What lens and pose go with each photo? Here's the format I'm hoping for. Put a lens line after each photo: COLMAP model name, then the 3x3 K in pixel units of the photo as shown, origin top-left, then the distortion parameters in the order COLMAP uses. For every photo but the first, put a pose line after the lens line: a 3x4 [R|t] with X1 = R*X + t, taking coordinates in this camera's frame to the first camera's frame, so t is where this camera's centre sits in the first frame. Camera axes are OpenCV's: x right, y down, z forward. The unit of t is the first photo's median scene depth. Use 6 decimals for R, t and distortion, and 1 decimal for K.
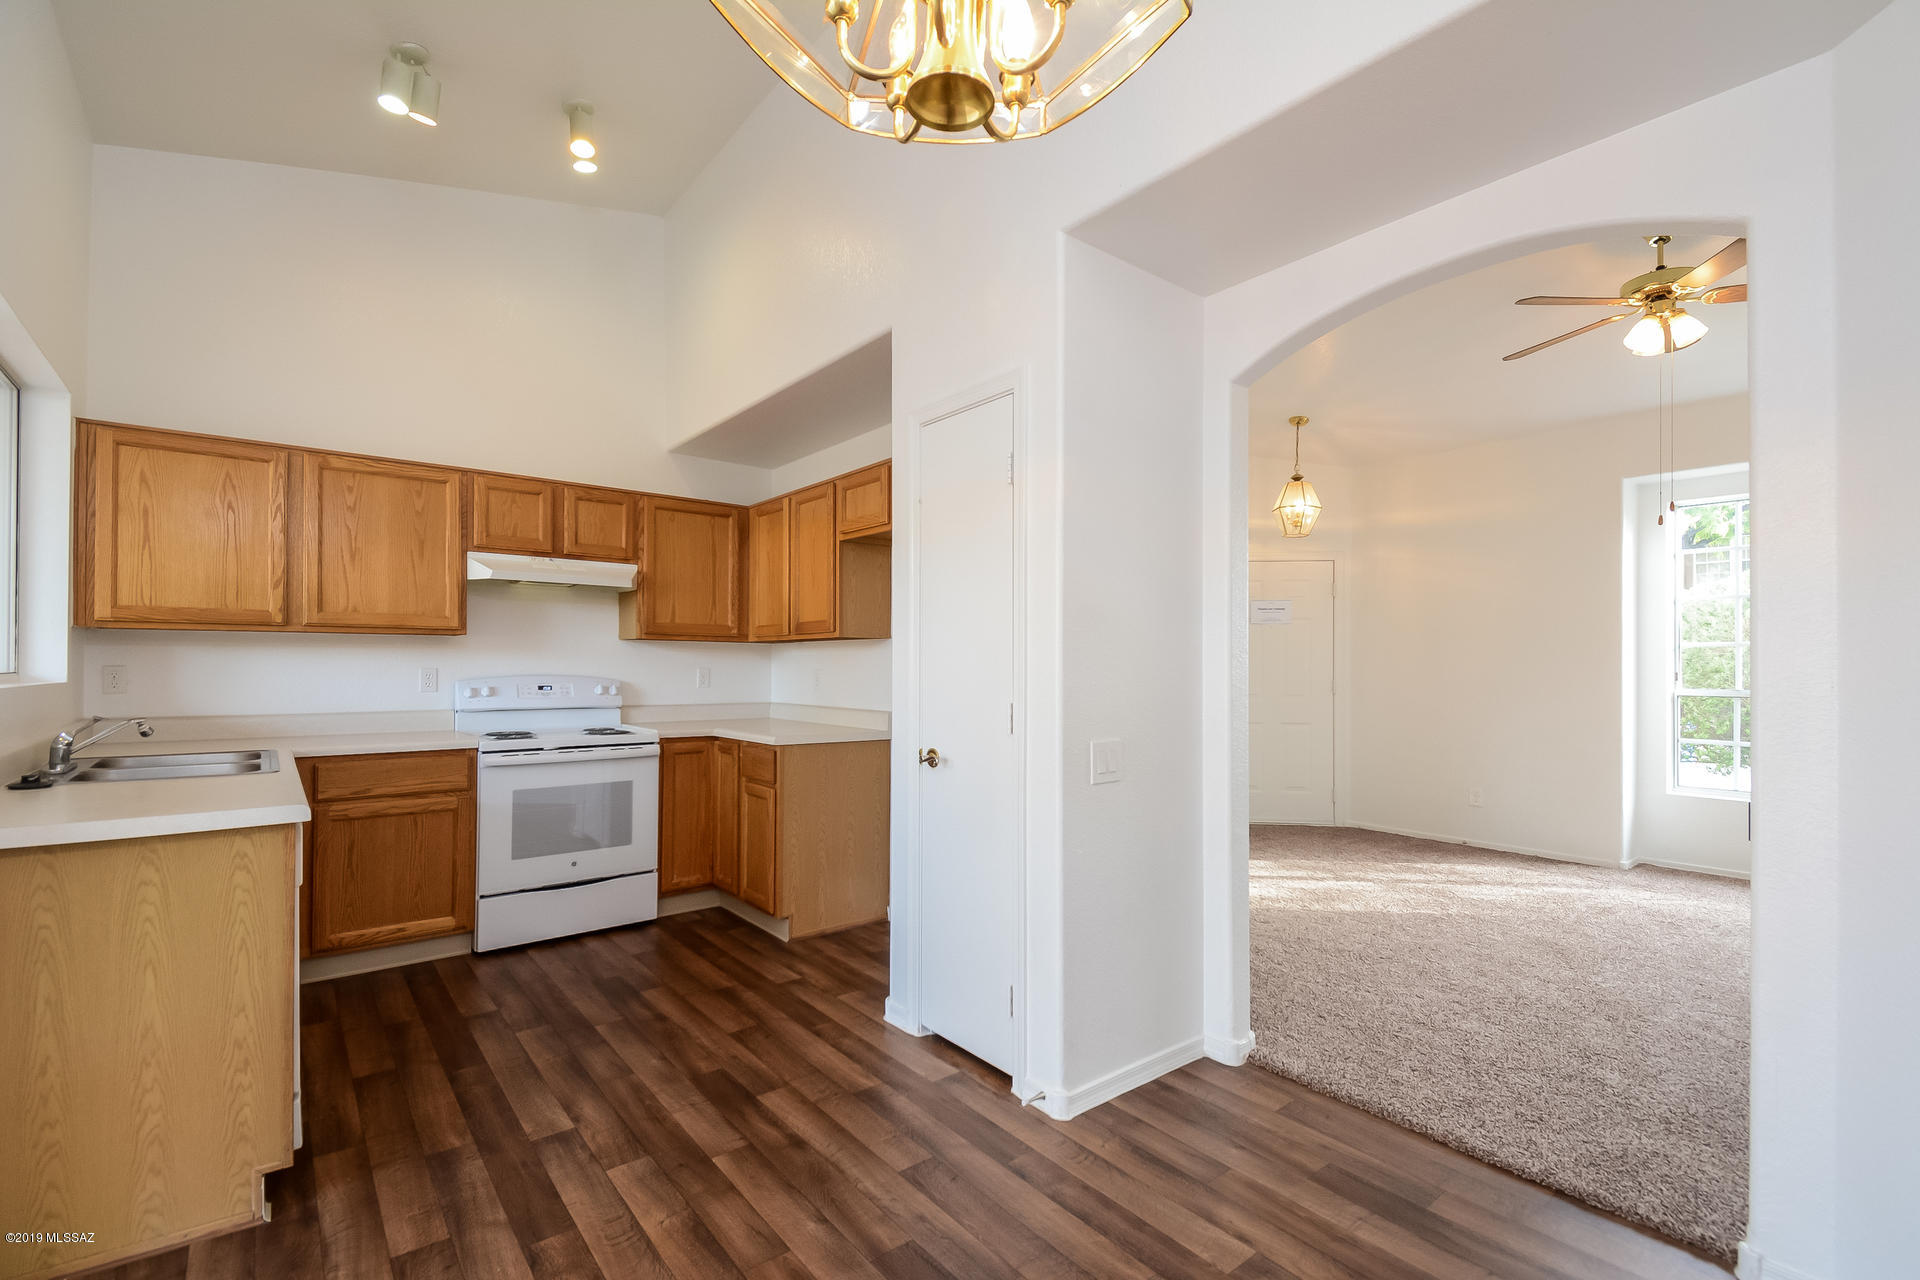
lens RADIAL K [[854.8, 0, 954.2], [0, 854.8, 660.9], [0, 0, 1]] dist [0.049378, -0.032510]
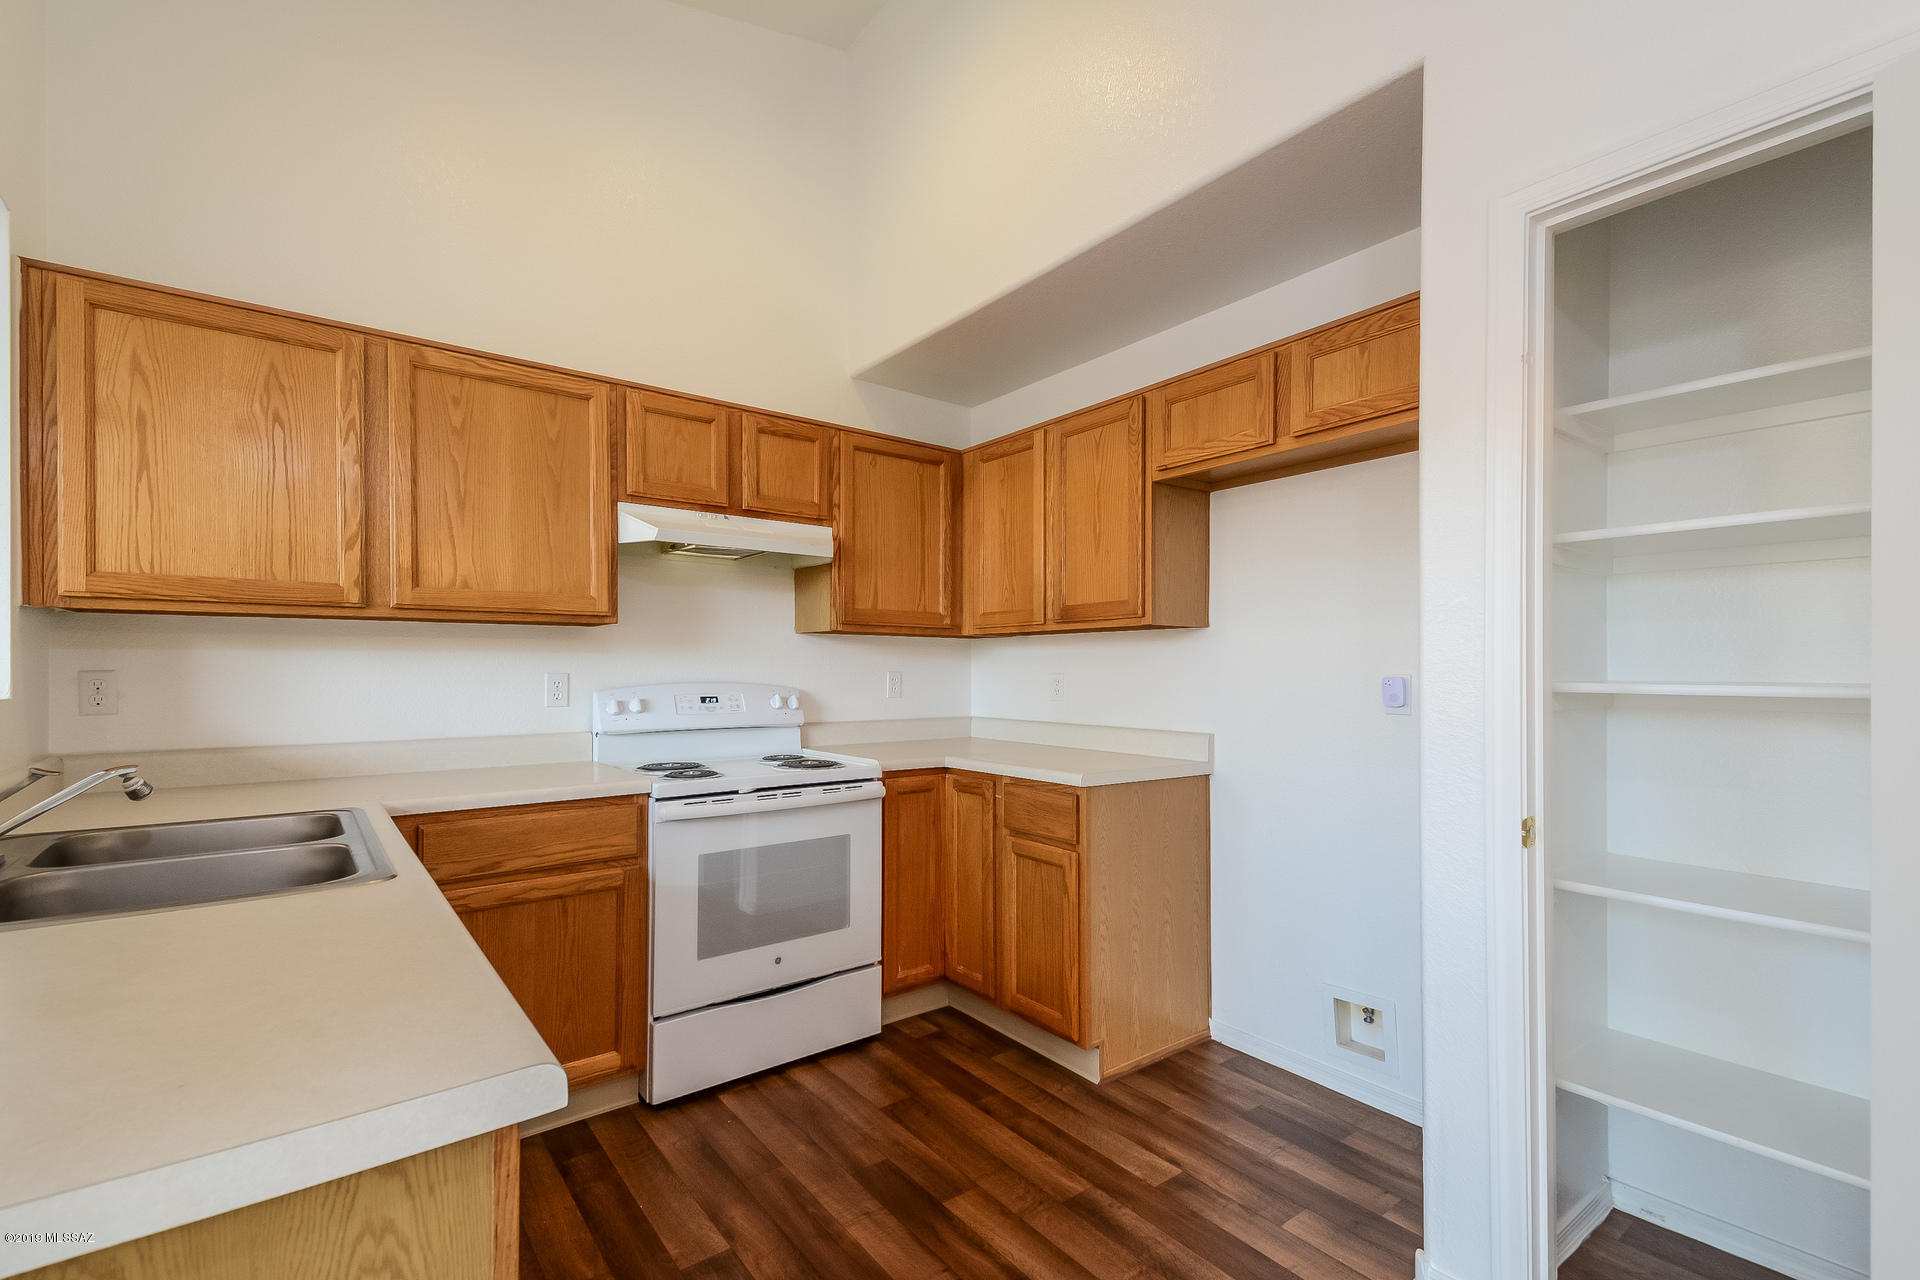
lens RADIAL K [[846.1, 0, 942.6], [0, 846.1, 671.0], [0, 0, 1]] dist [0.051593, -0.023920]
pose [[0.999708, -0.003705, -0.023884, -0.289459], [0.003889, 0.999963, 0.007655, 0.002814], [0.023855, -0.007746, 0.999685, 0.330103]]
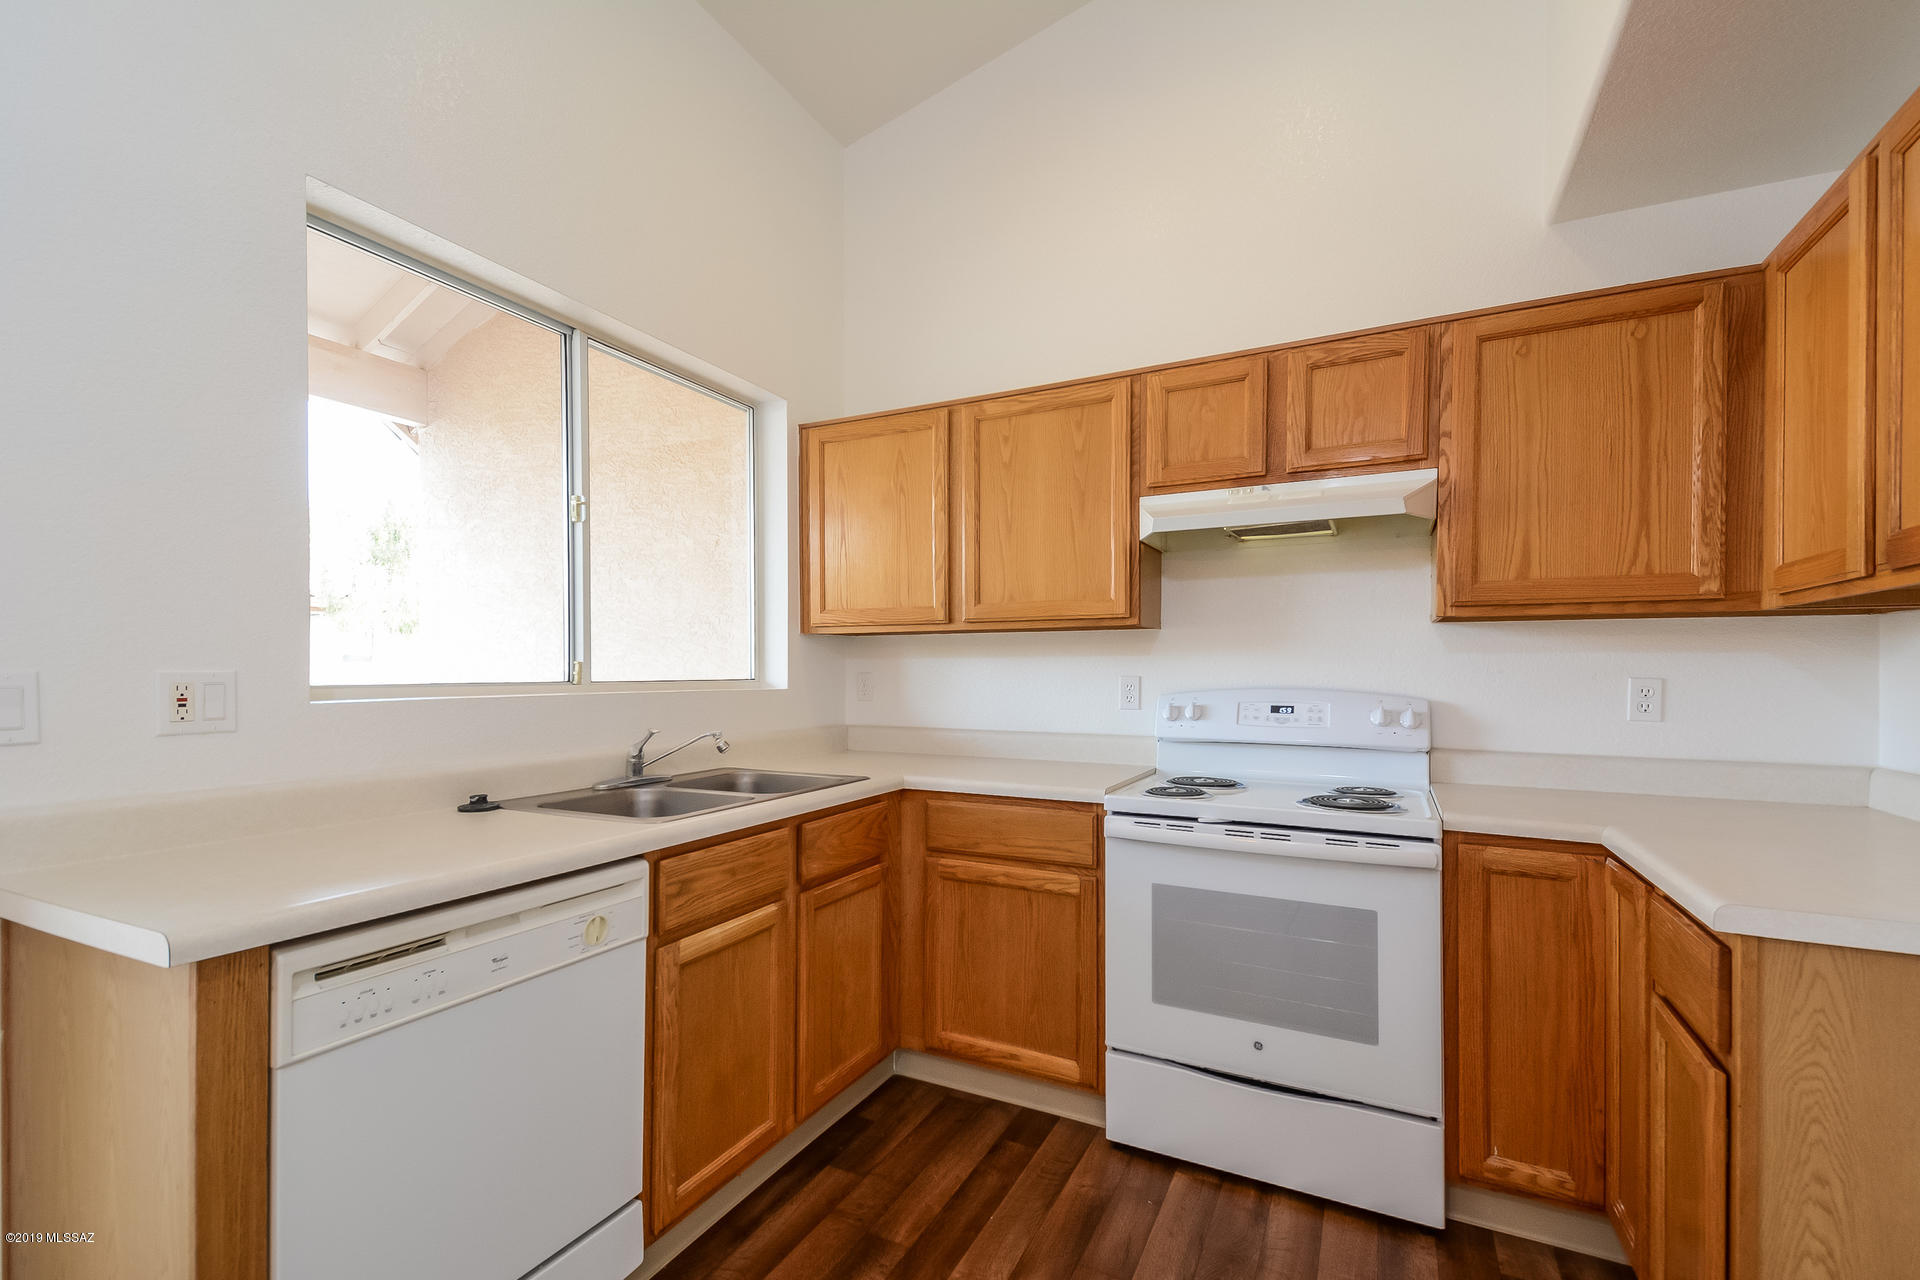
lens RADIAL K [[846.1, 0, 942.6], [0, 846.1, 671.0], [0, 0, 1]] dist [0.051593, -0.023920]
pose [[0.407813, -0.001749, -0.913064, -0.036913], [0.005877, 0.999982, 0.000710, 0.003268], [0.913046, -0.005655, 0.407816, 0.599470]]
